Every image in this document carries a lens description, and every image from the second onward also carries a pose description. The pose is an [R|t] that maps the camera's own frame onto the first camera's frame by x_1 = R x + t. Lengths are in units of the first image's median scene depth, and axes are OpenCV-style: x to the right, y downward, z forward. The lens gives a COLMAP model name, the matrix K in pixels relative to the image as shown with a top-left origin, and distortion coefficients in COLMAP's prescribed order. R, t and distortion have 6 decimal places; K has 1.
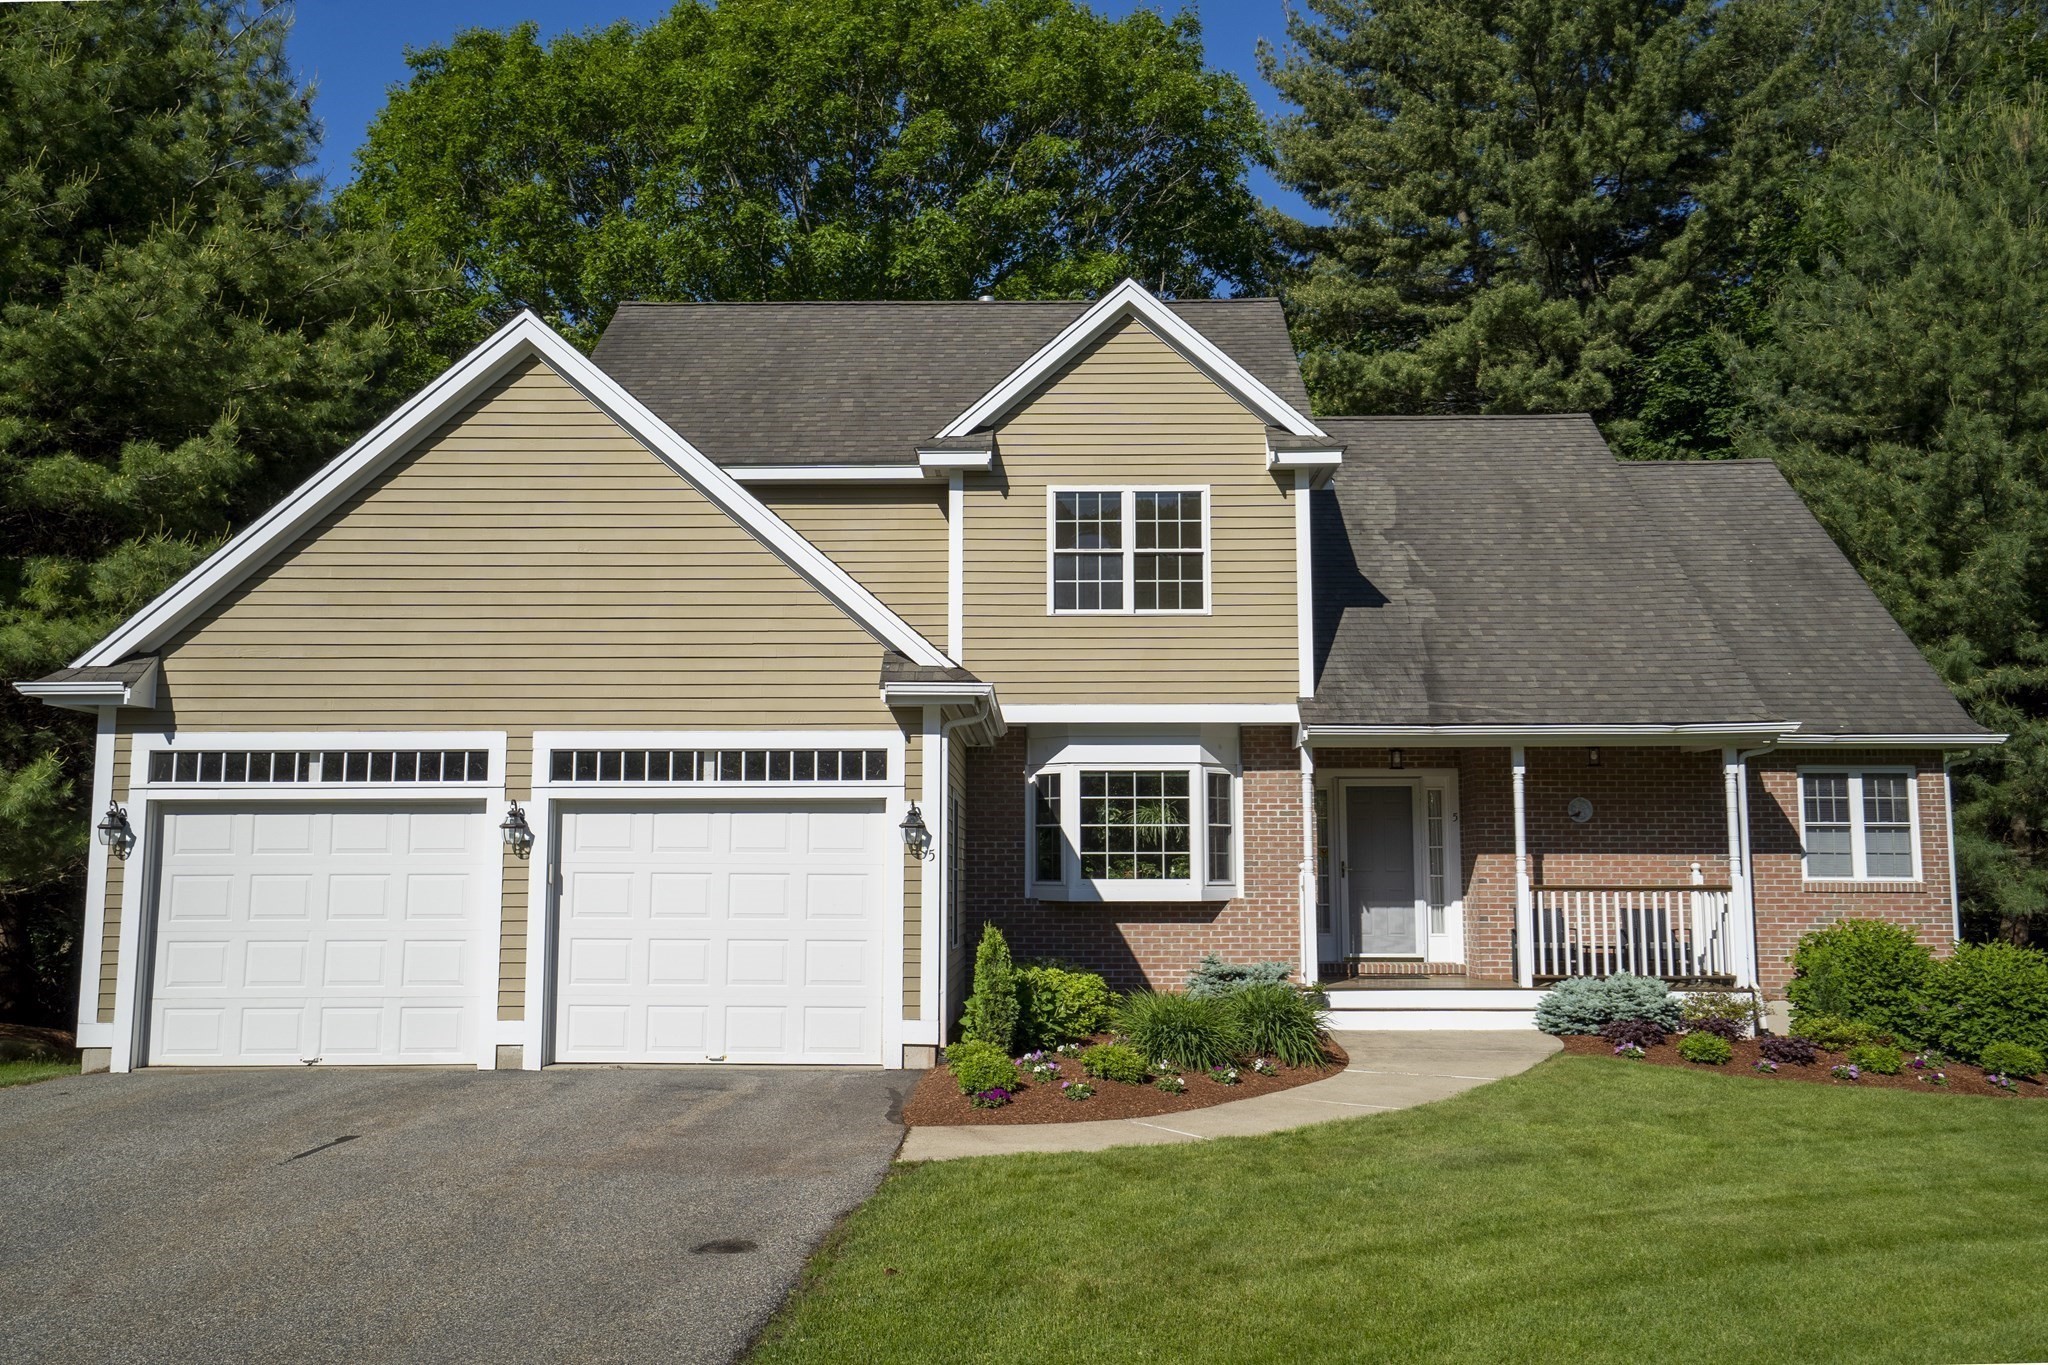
lens RADIAL K [[1746.8, 0, 1010.6], [0, 1746.8, 687.9], [0, 0, 1]] dist [0.041237, 0.025659]
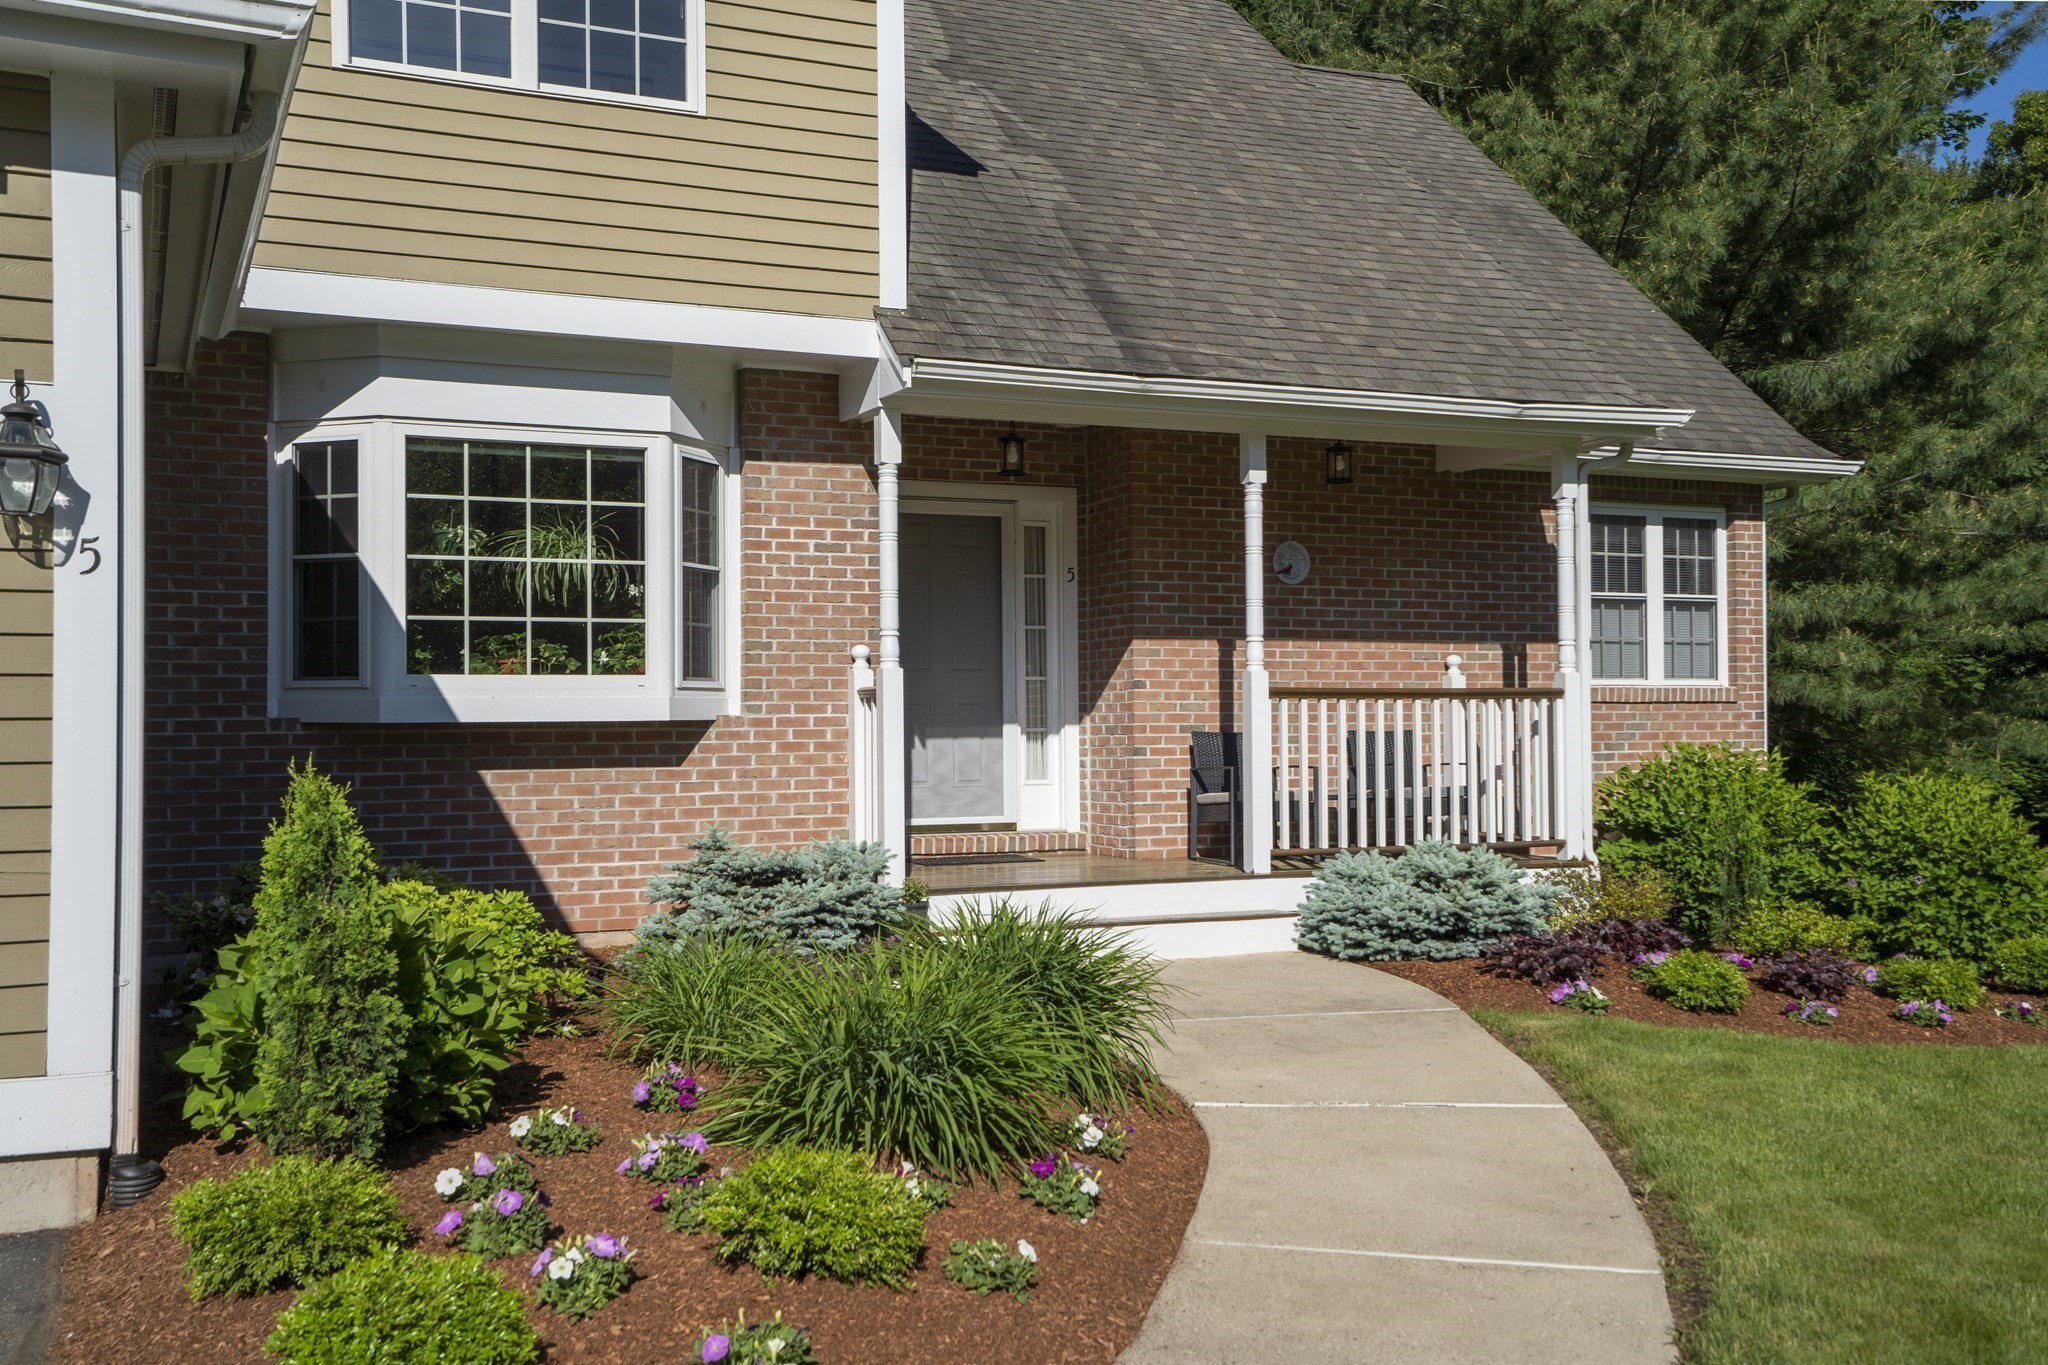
lens RADIAL K [[1999.4, 0, 1027.8], [0, 1999.4, 680.5], [0, 0, 1]] dist [0.058270, 0.000000]
pose [[0.903376, 0.005403, 0.428815, -0.037504], [-0.042083, 0.996212, 0.076102, 0.064080], [-0.426779, -0.086795, 0.900181, 0.458358]]
